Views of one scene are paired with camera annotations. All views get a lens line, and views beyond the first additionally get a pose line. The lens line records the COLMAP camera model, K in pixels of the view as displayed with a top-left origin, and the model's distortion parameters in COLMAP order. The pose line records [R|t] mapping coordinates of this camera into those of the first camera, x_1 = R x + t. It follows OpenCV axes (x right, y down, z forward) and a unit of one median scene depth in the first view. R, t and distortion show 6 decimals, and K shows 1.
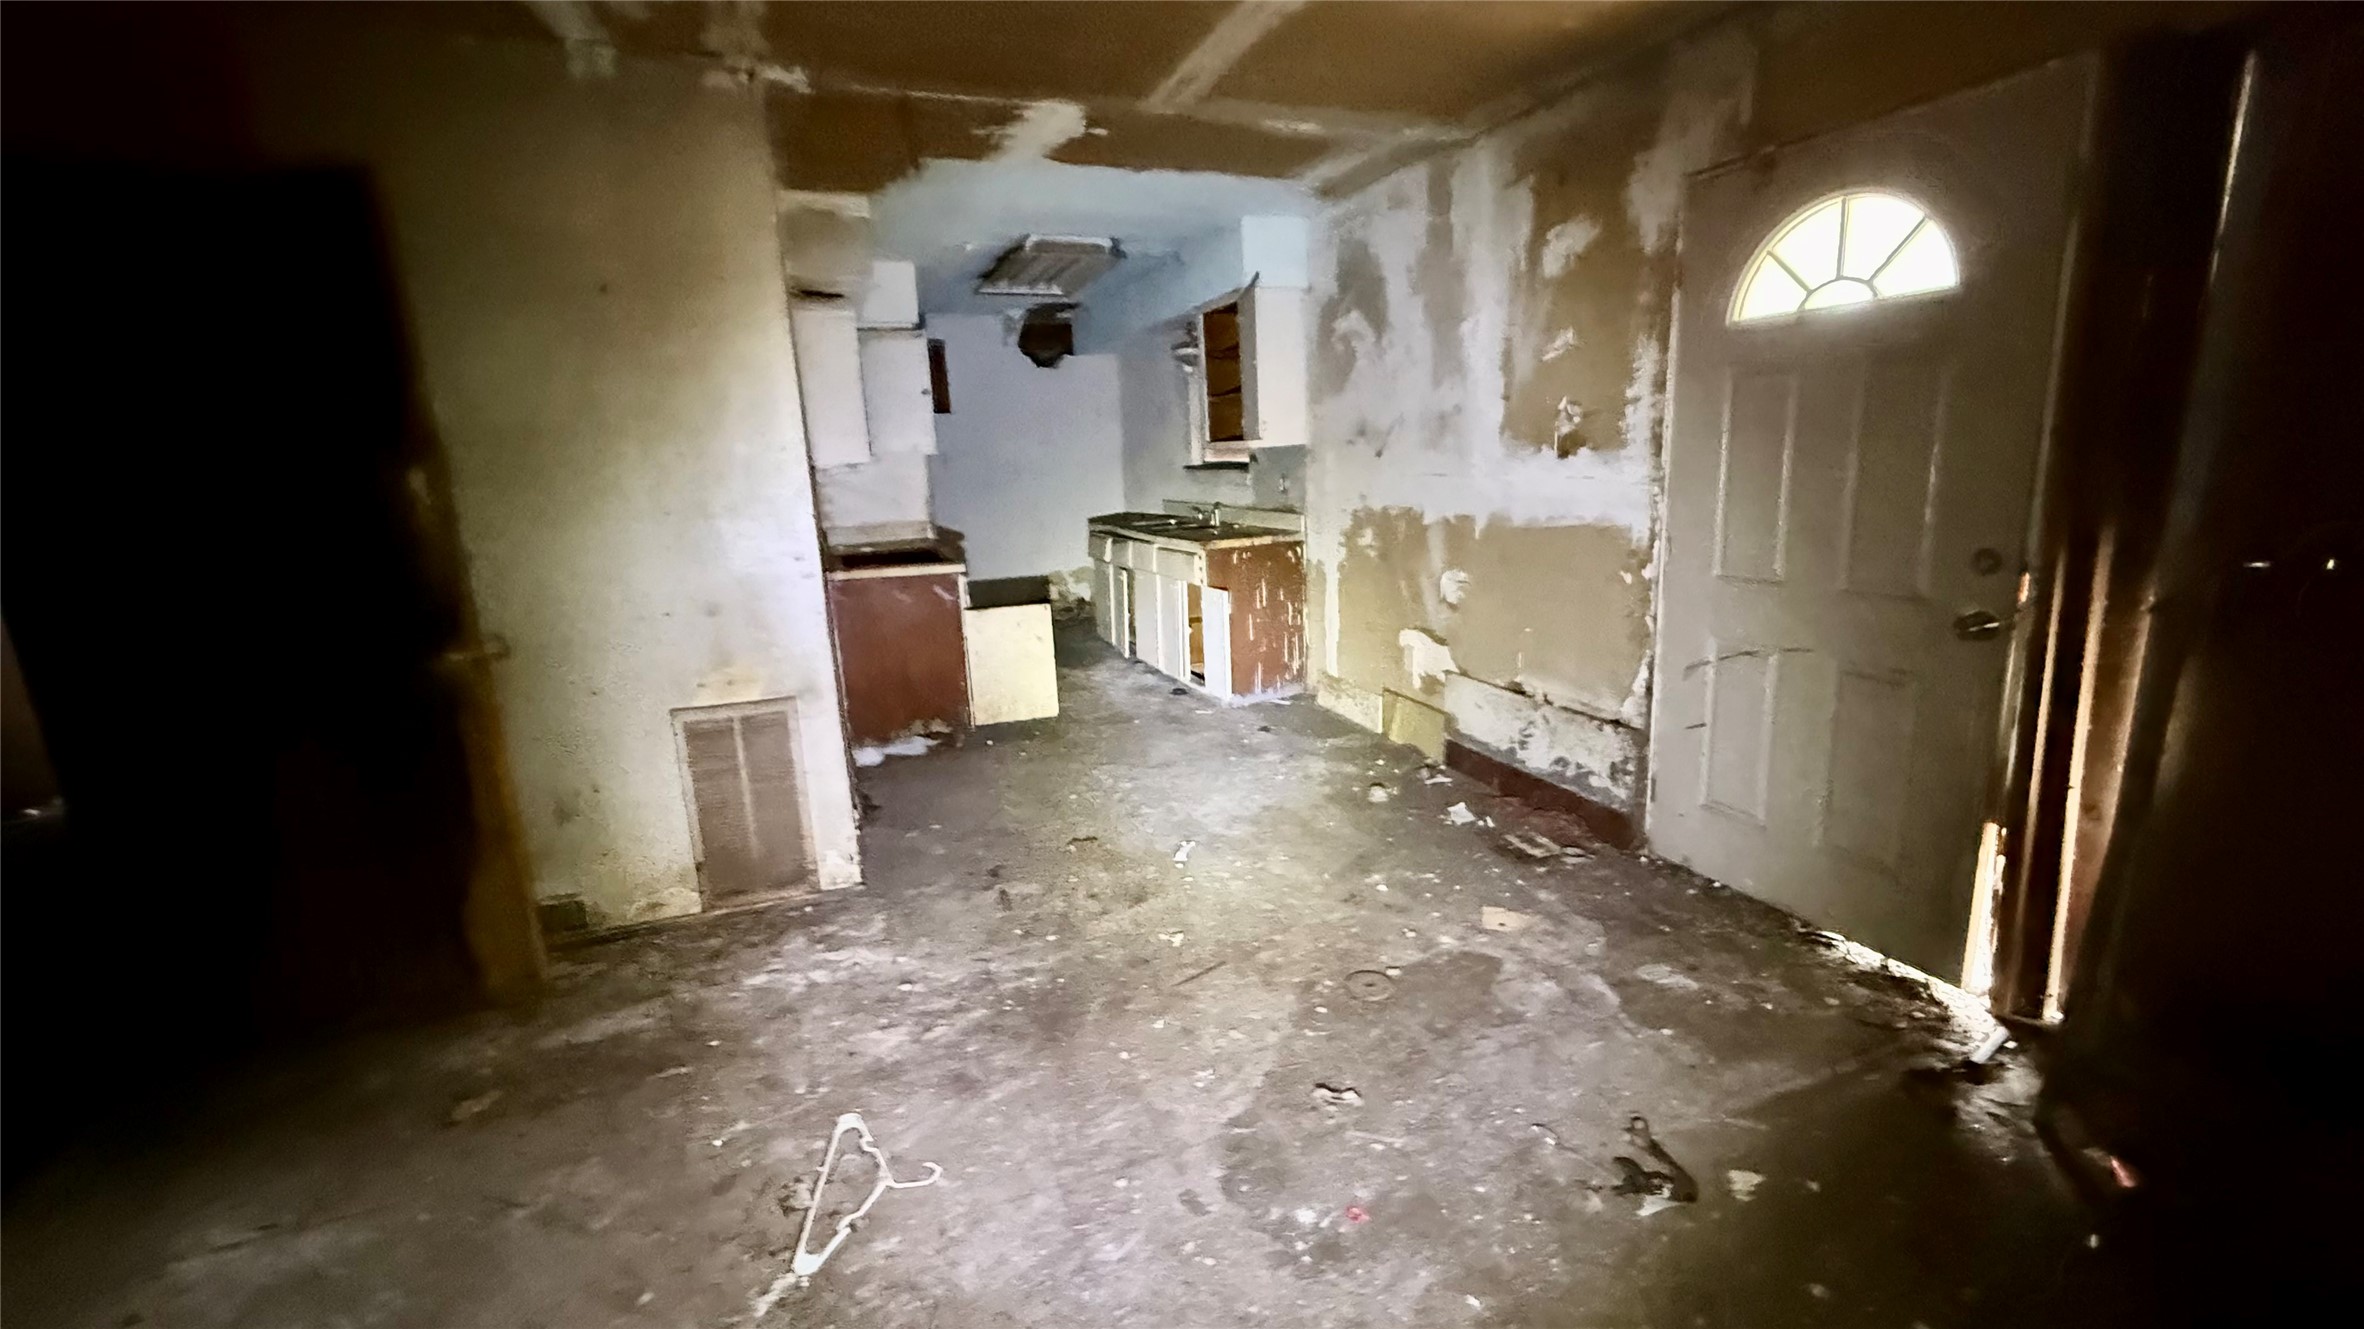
lens RADIAL K [[951.2, 0, 1169.6], [0, 951.2, 668.2], [0, 0, 1]] dist [0.000659, -0.000029]
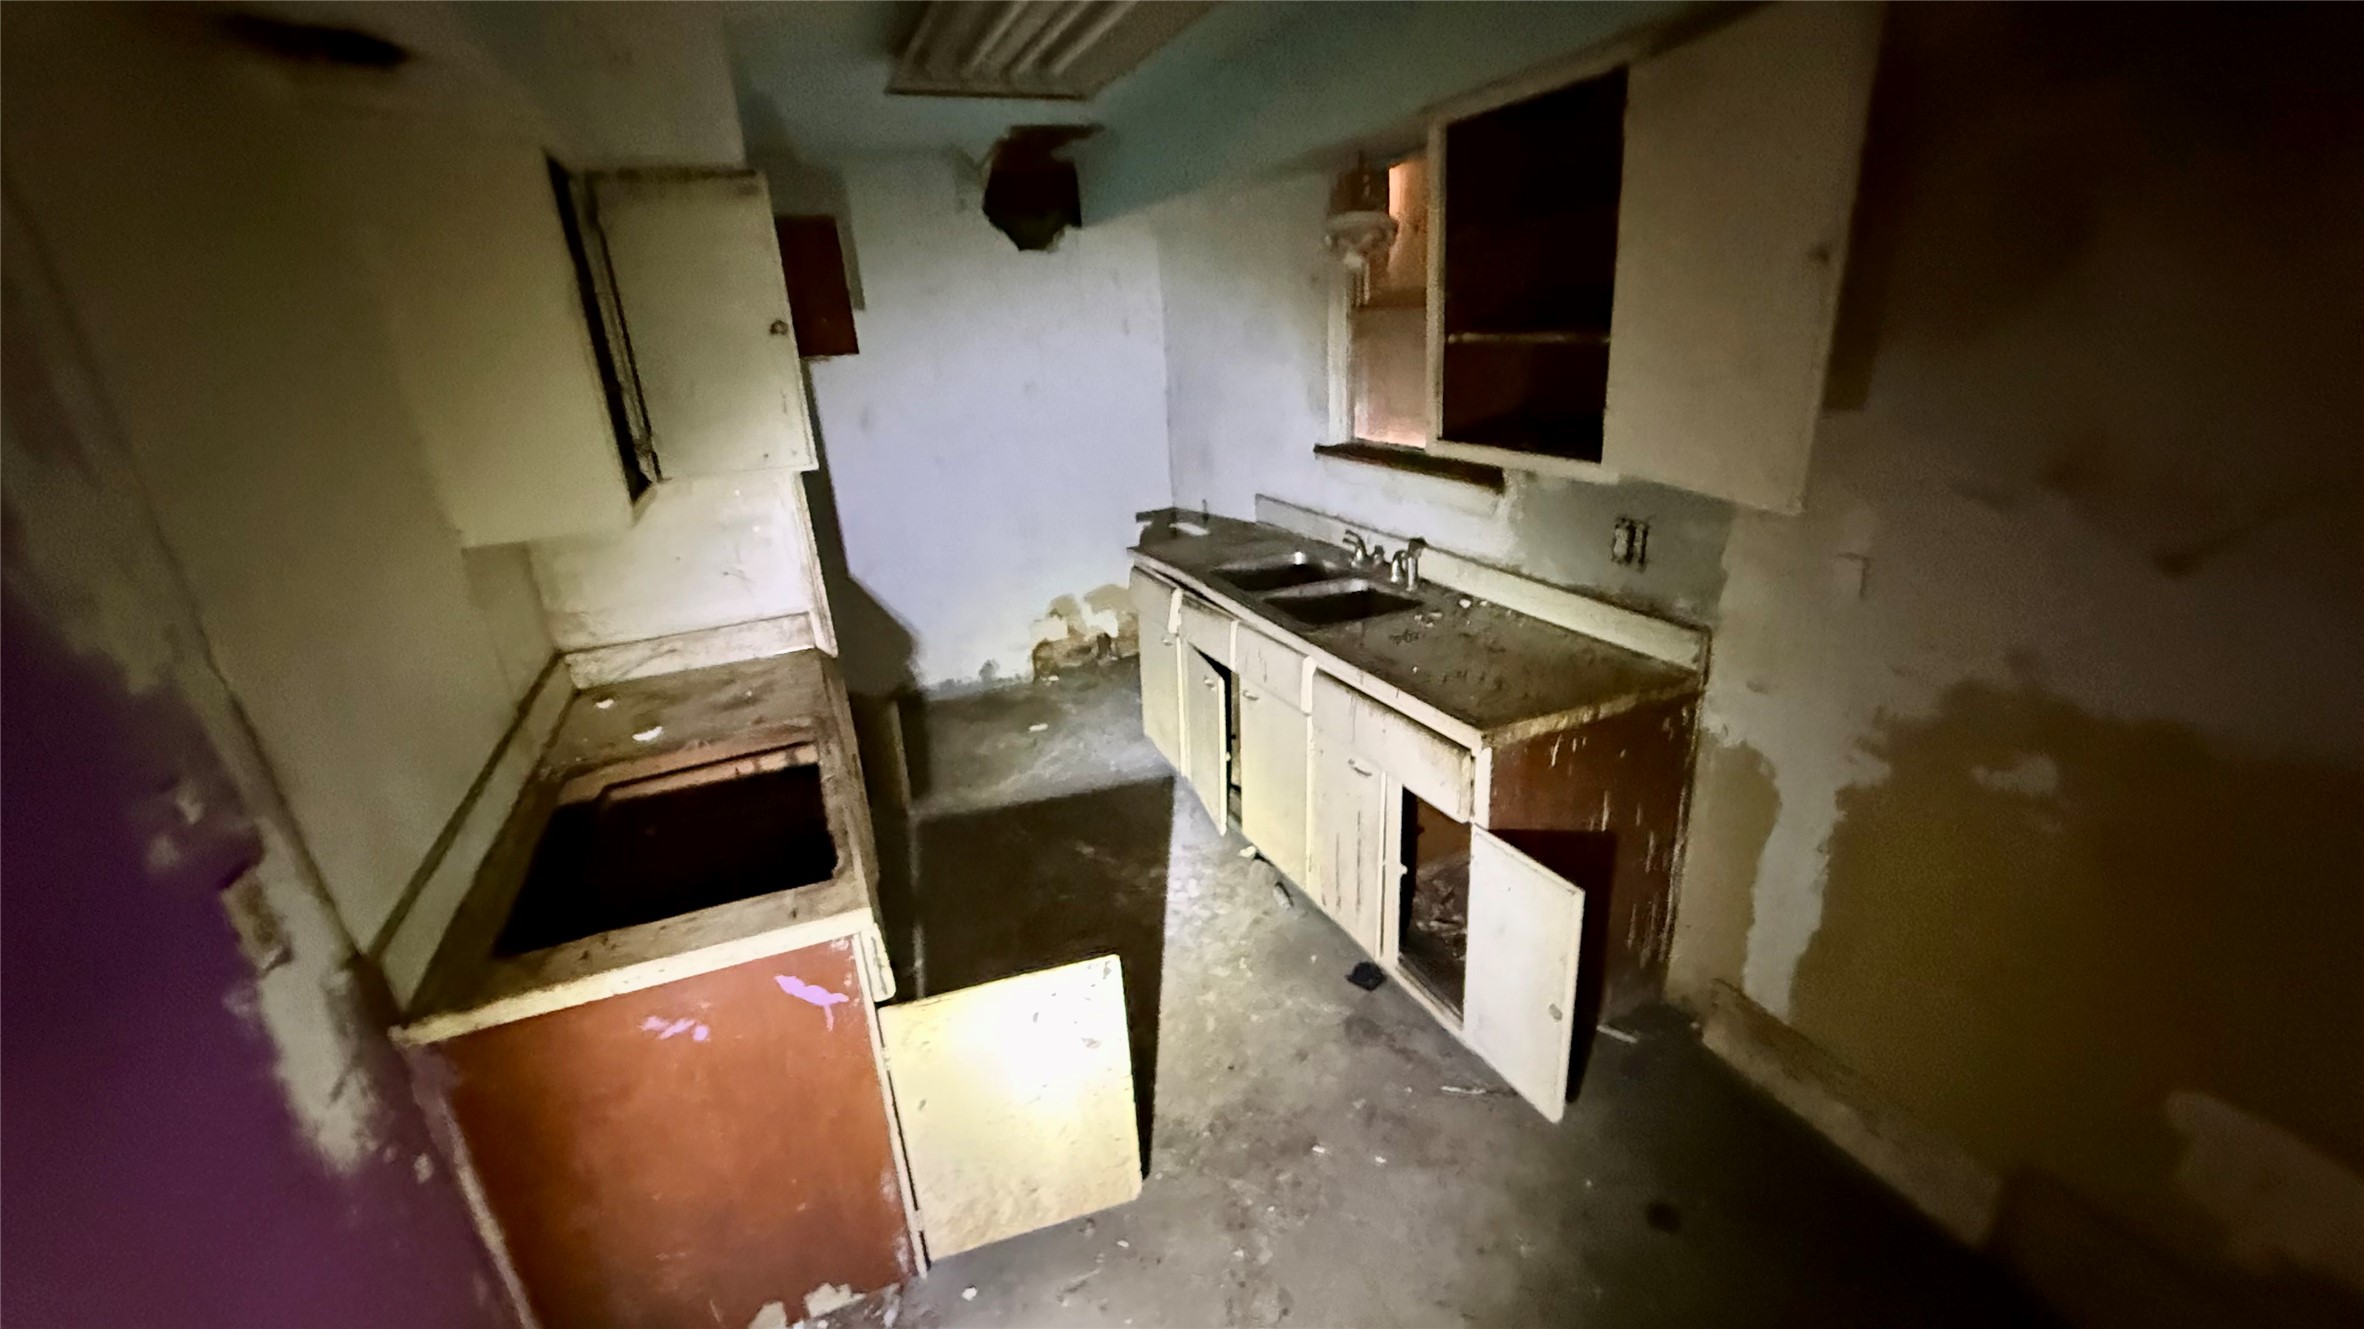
lens RADIAL K [[972.8, 0, 1182.0], [0, 972.8, 664.5], [0, 0, 1]] dist [-0.000564, -0.000059]
pose [[0.999069, -0.031059, 0.029934, -0.088967], [0.027433, 0.993017, 0.114735, -0.182005], [-0.033288, -0.113807, 0.992945, 0.528744]]
